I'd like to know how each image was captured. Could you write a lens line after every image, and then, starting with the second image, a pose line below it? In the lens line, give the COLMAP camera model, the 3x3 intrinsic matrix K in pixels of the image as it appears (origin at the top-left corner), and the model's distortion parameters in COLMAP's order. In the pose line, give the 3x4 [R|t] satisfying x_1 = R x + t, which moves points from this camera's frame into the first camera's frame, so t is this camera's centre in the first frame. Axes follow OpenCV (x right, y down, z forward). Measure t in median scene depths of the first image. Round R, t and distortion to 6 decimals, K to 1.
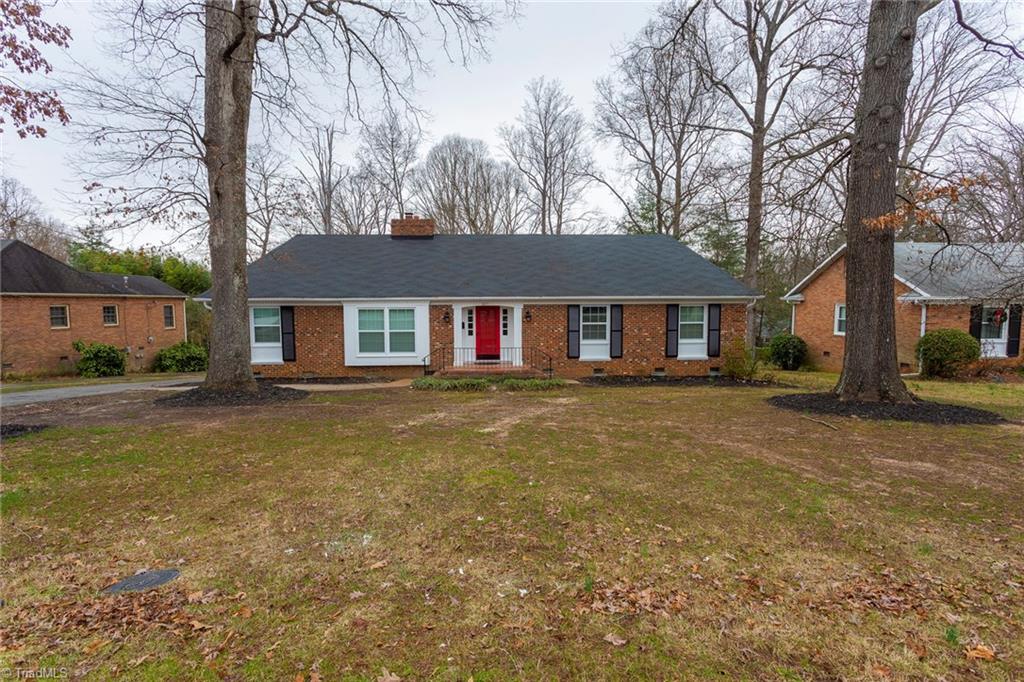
lens RADIAL K [[503.3, 0, 516.6], [0, 503.3, 331.3], [0, 0, 1]] dist [-0.055570, 0.036288]
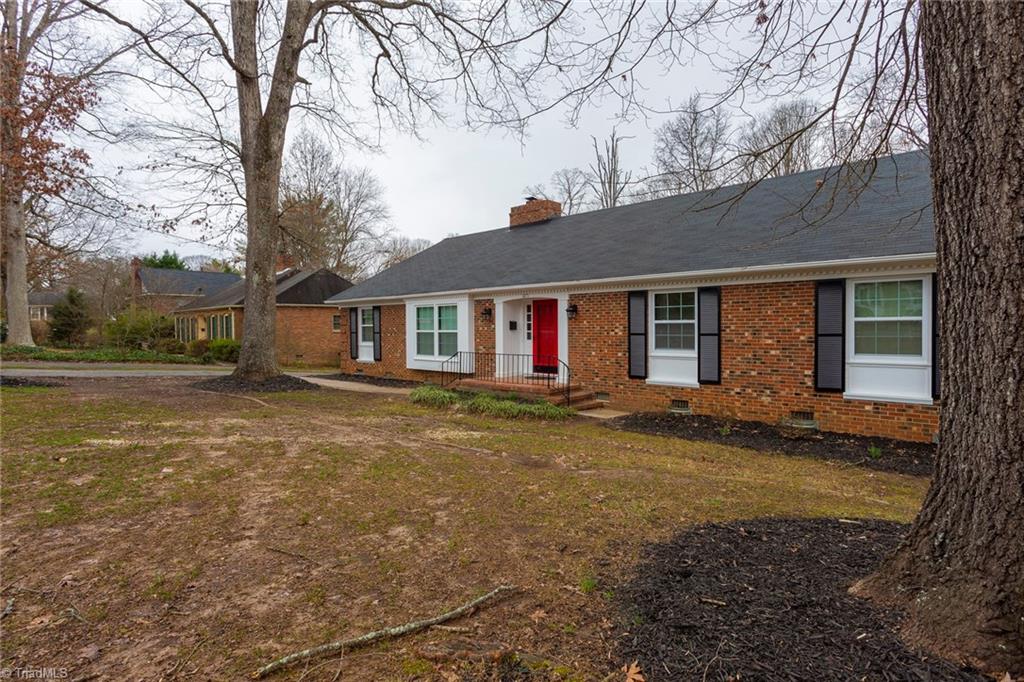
lens RADIAL K [[503.3, 0, 516.6], [0, 503.3, 331.3], [0, 0, 1]] dist [-0.055570, 0.036288]
pose [[0.701741, 0.004202, -0.712420, 0.443046], [-0.037099, 0.998841, -0.030652, 0.020297], [0.711465, 0.047939, 0.701084, 0.466555]]
